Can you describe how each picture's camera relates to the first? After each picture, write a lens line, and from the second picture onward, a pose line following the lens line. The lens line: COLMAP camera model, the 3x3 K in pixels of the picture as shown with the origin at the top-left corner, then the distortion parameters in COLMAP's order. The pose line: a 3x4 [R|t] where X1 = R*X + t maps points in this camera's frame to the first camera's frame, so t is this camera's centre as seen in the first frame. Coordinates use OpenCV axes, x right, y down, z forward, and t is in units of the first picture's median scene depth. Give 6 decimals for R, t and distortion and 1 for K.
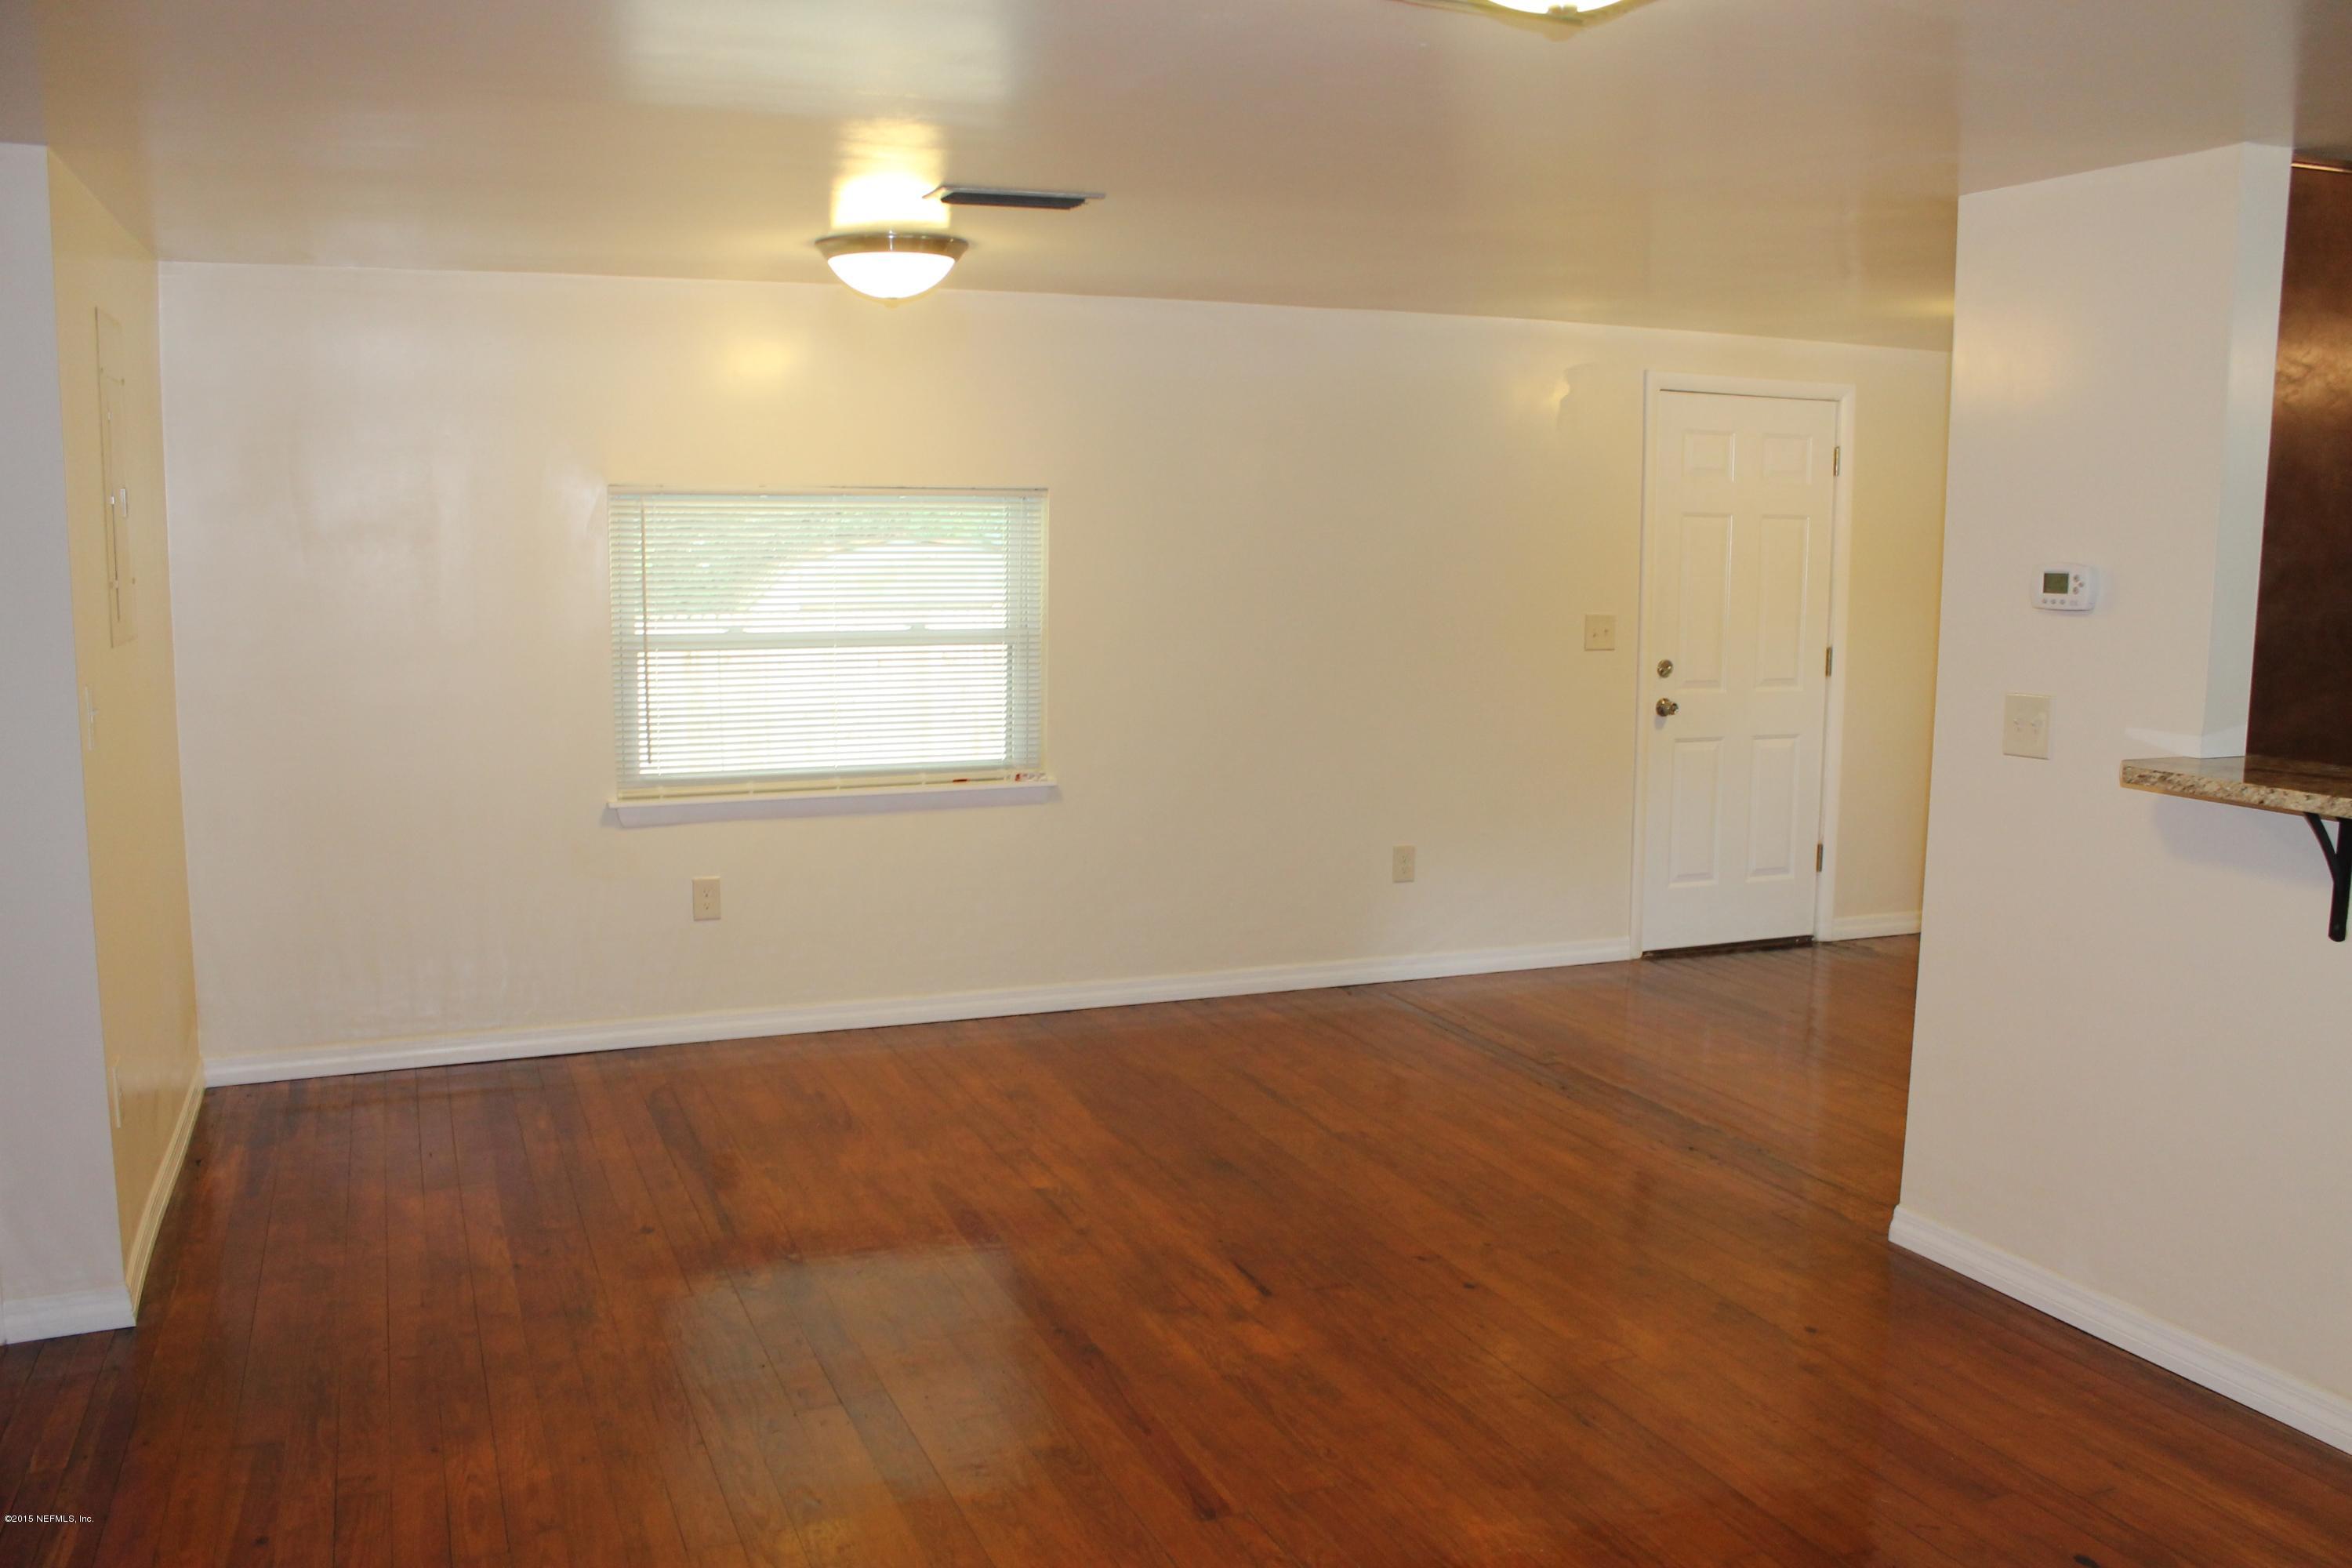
lens RADIAL K [[1973.8, 0, 1198.8], [0, 1973.8, 784.5], [0, 0, 1]] dist [-0.168414, 0.143111]
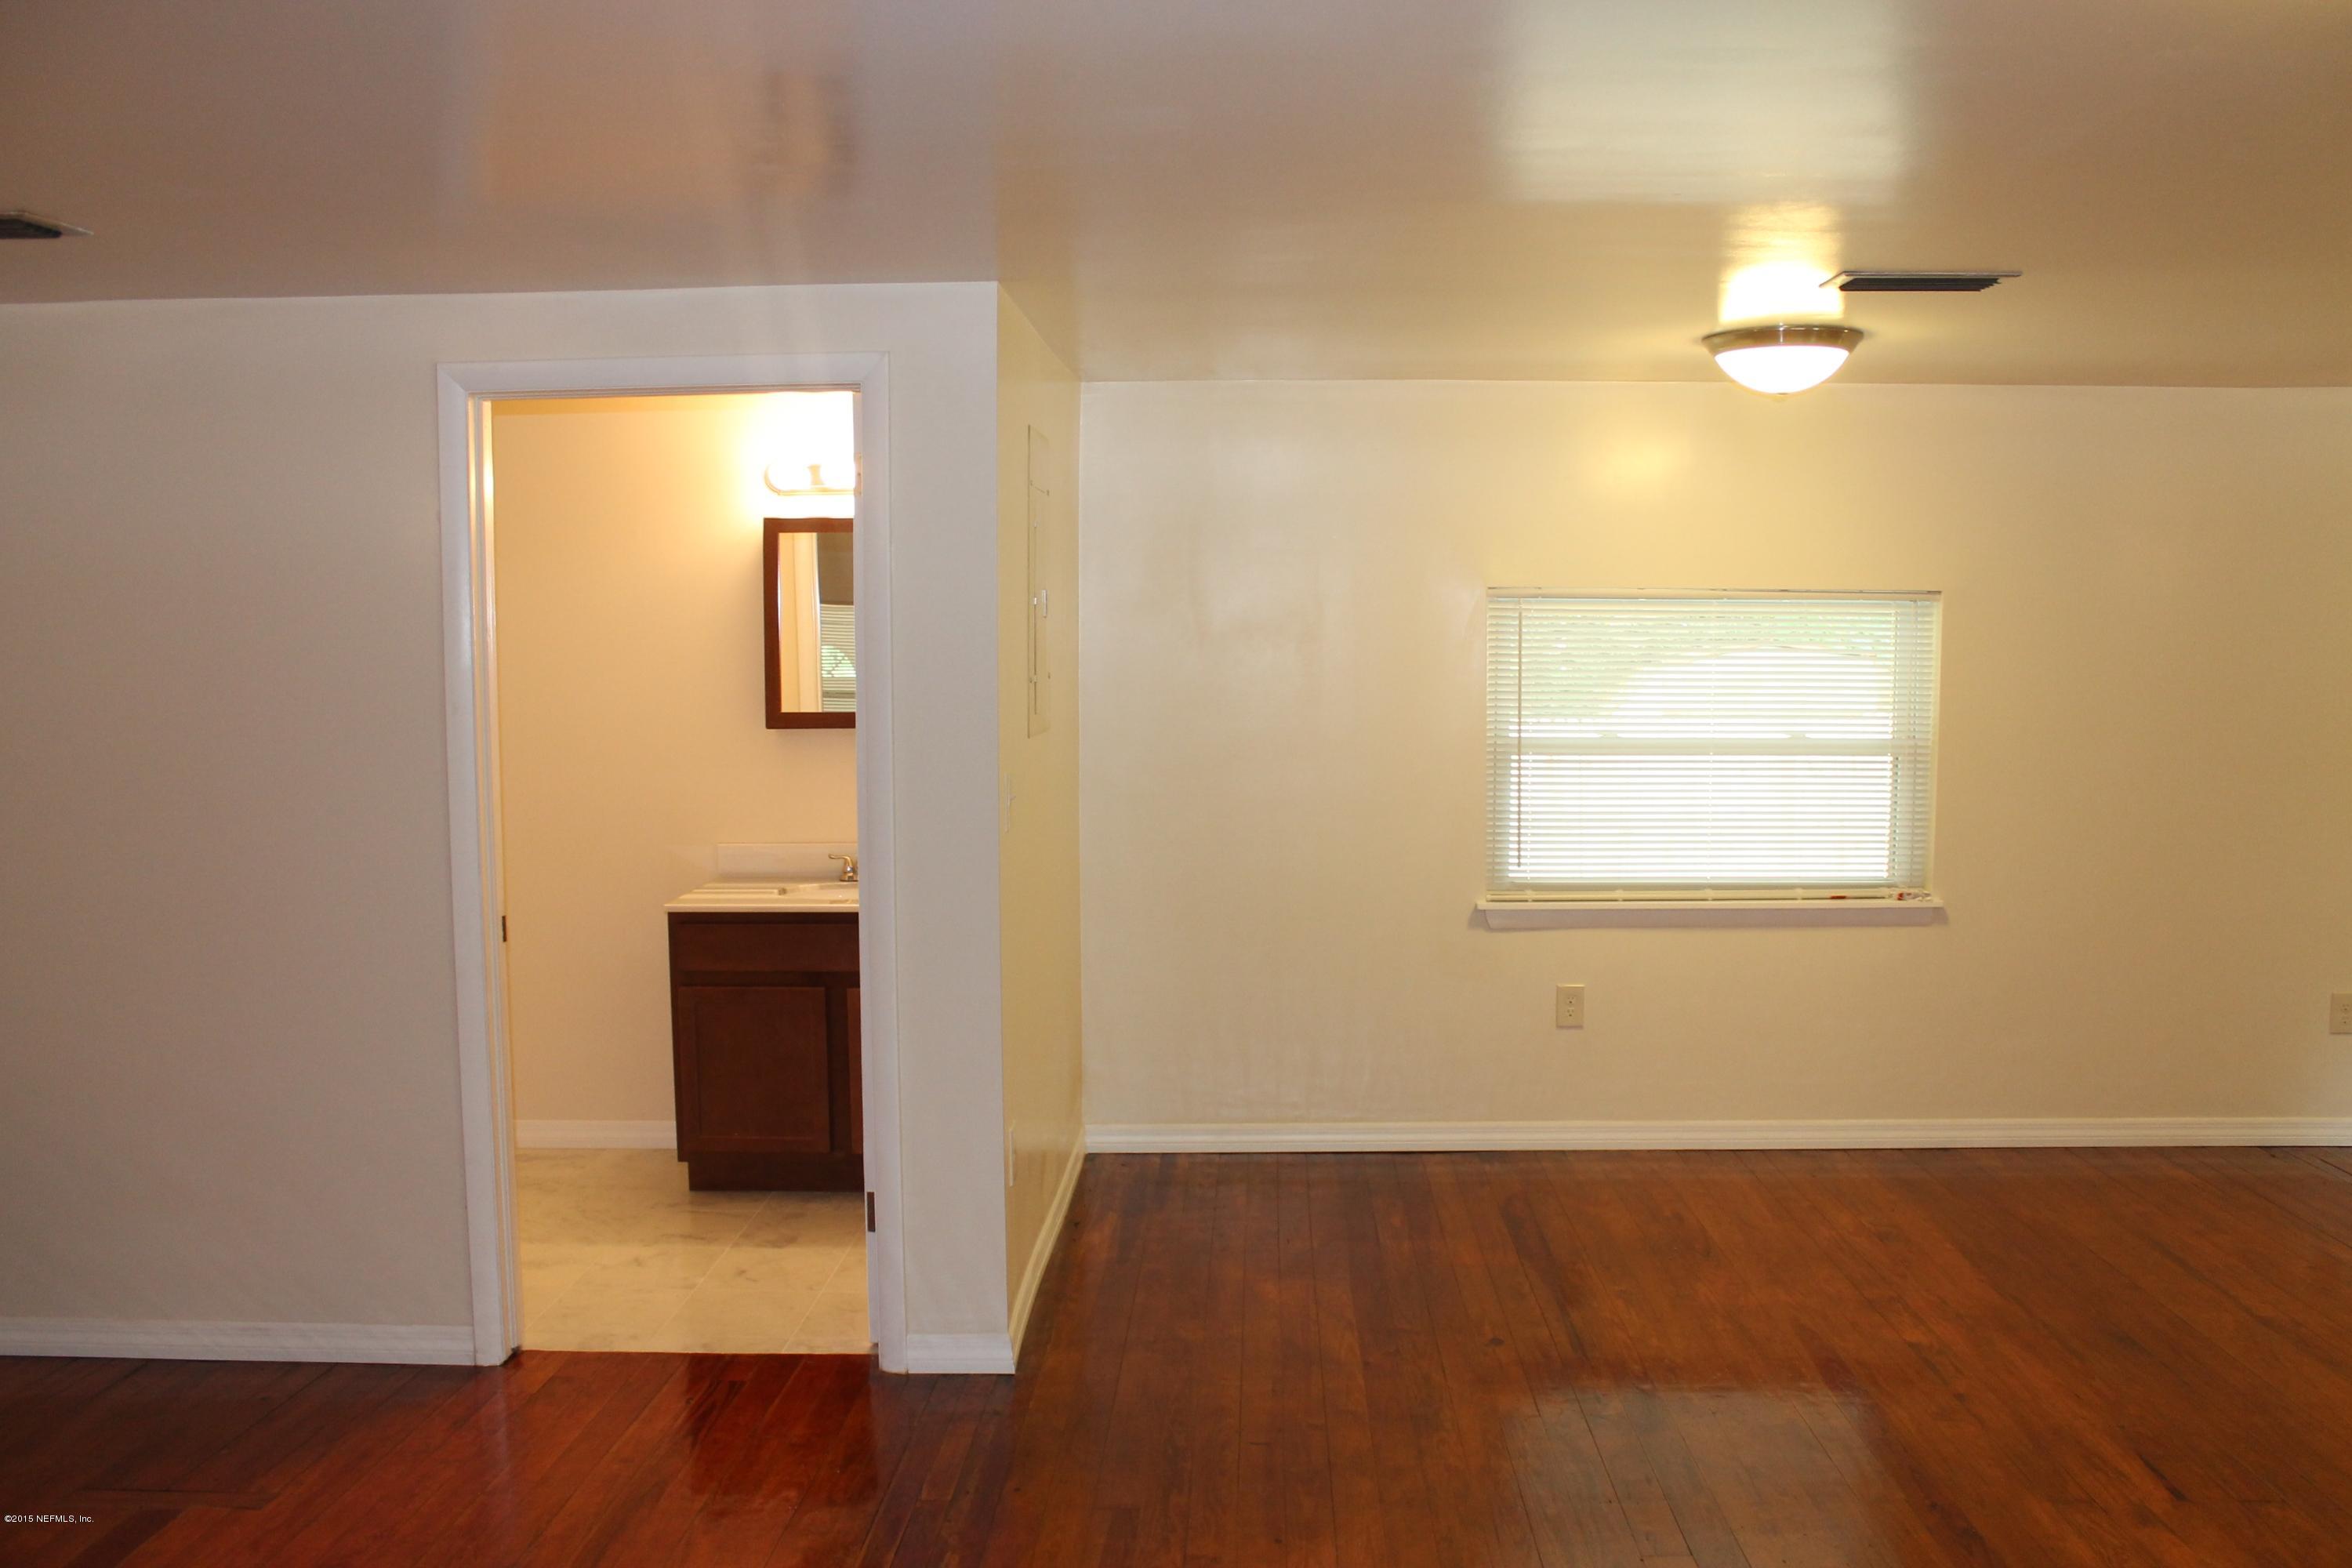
lens RADIAL K [[1973.8, 0, 1198.8], [0, 1973.8, 784.5], [0, 0, 1]] dist [-0.168414, 0.143111]
pose [[0.908693, 0.023770, -0.416787, -0.015144], [-0.046157, 0.997977, -0.043717, -0.001423], [0.414905, 0.058963, 0.907952, 0.020890]]
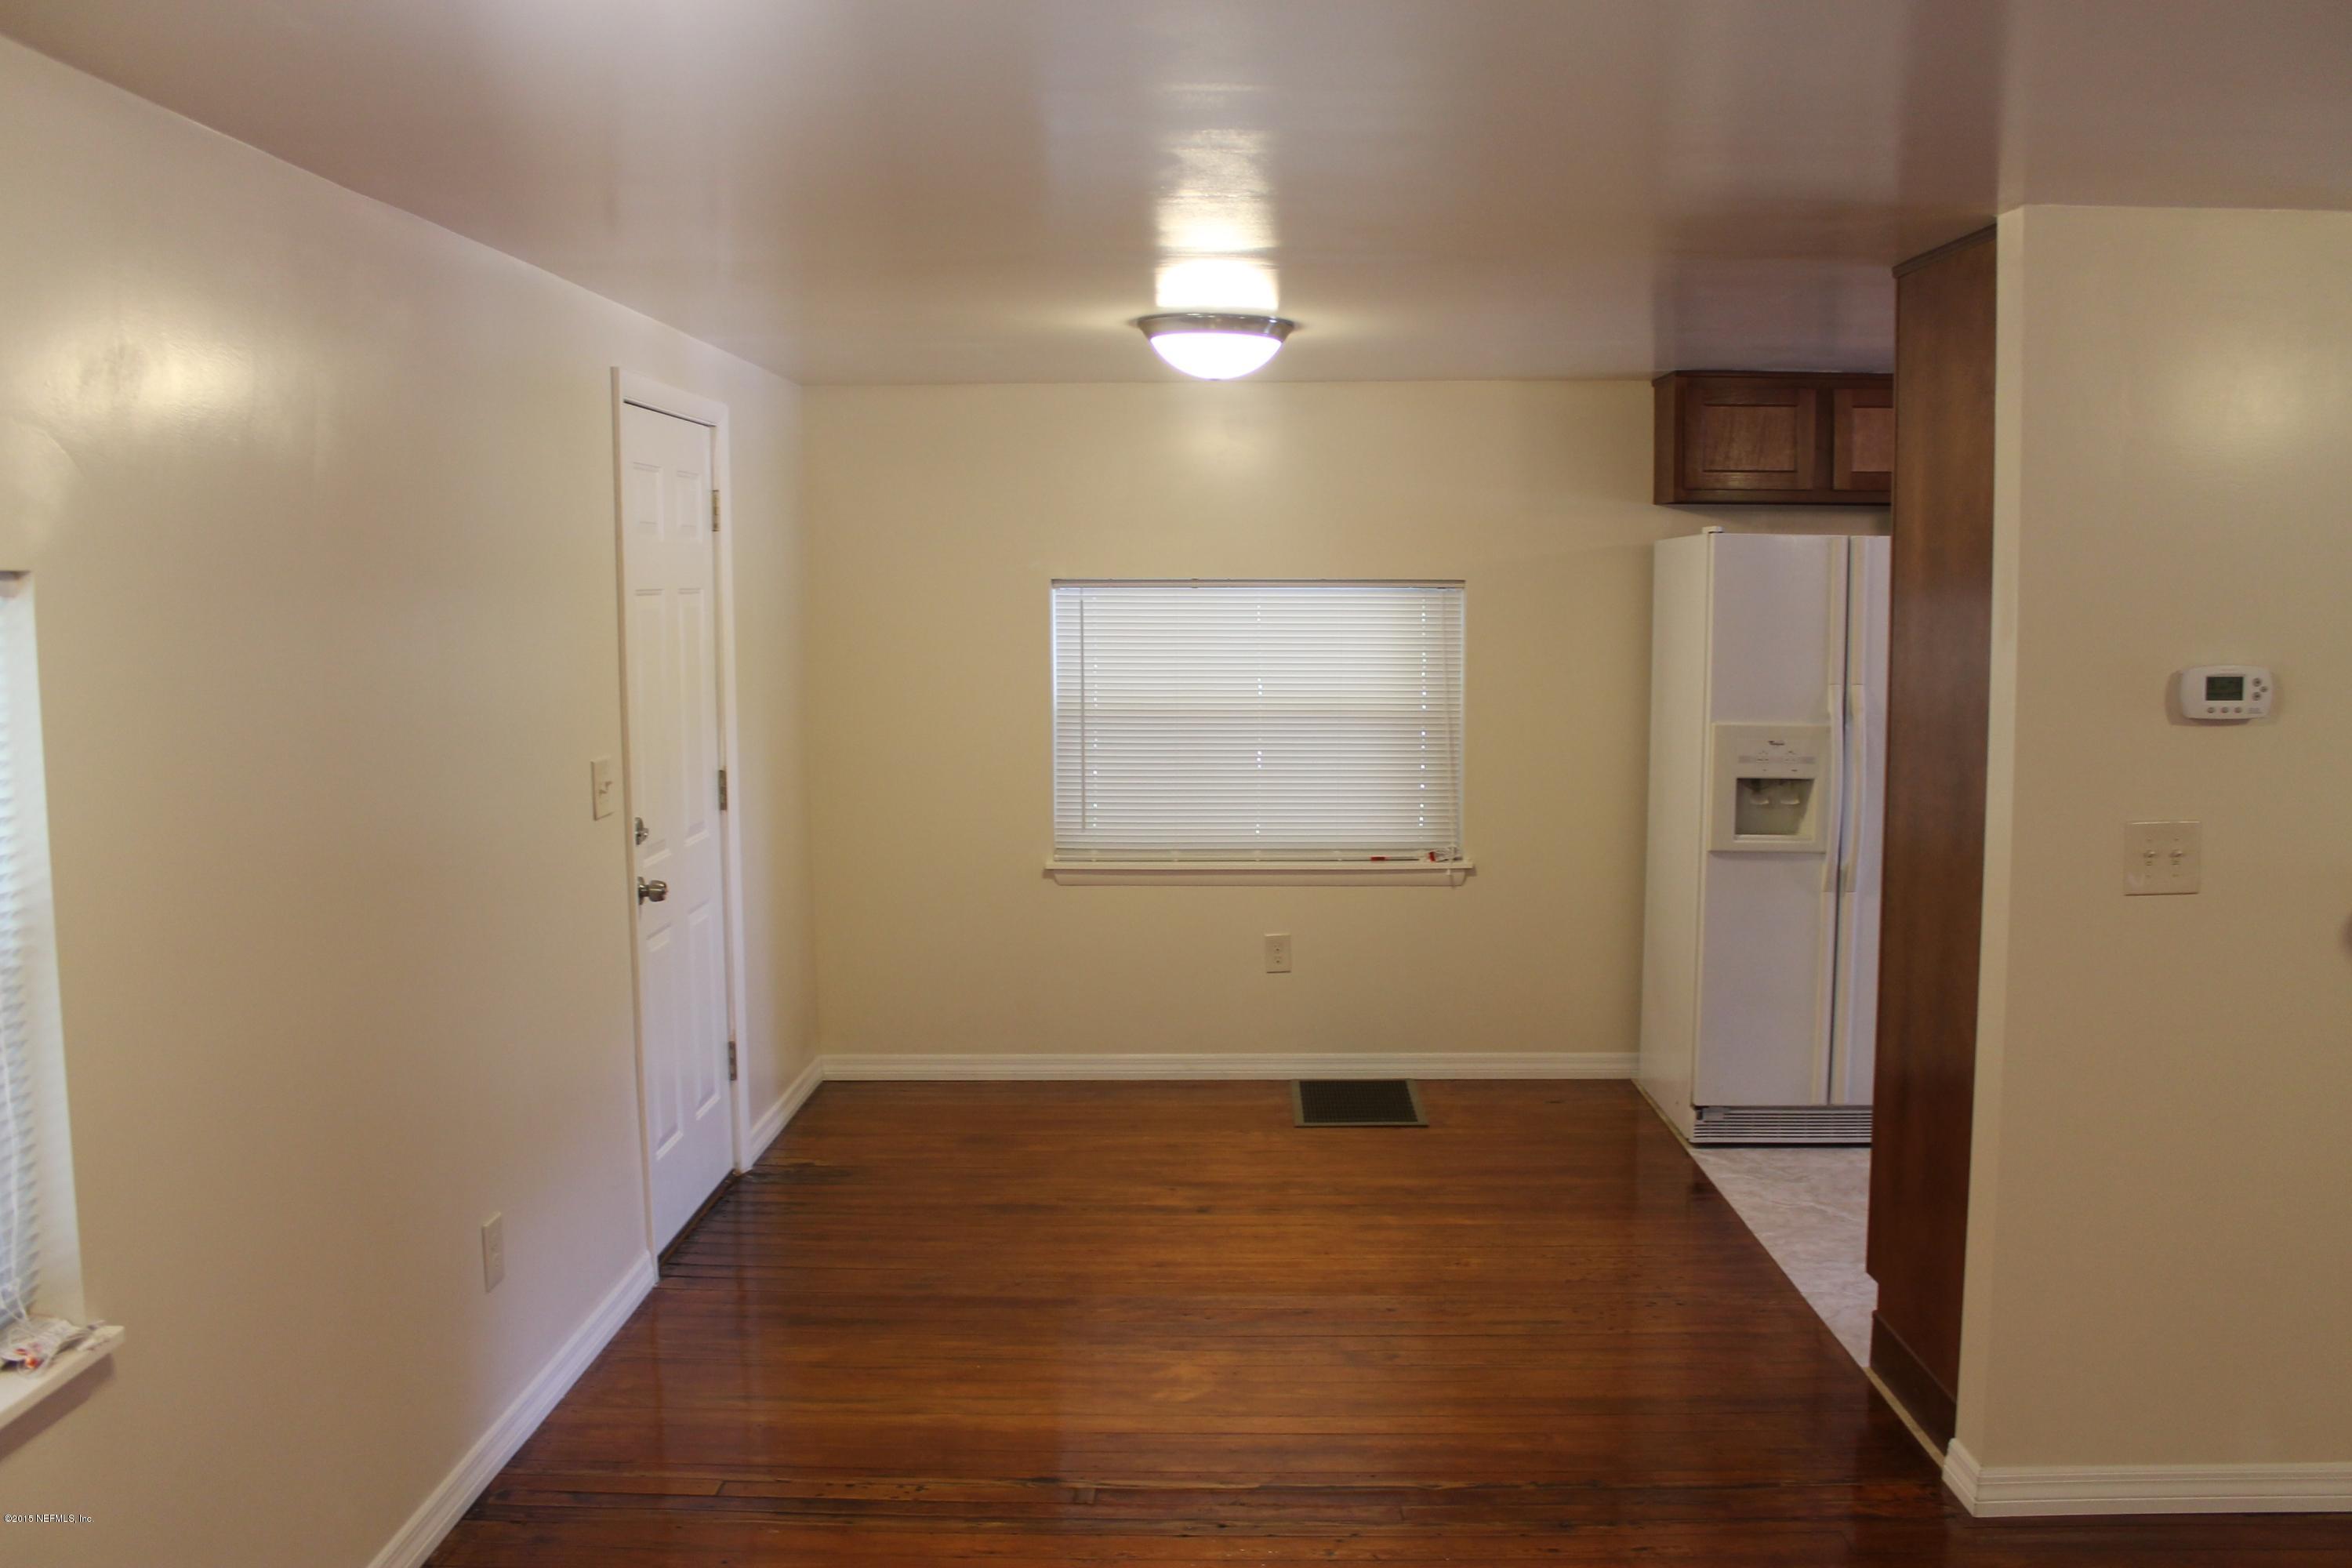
lens RADIAL K [[1973.8, 0, 1198.8], [0, 1973.8, 784.5], [0, 0, 1]] dist [-0.168414, 0.143111]
pose [[0.404909, -0.106653, 0.908115, -0.371396], [0.125057, 0.990300, 0.060544, -0.124127], [-0.905764, 0.089051, 0.414320, 0.773442]]
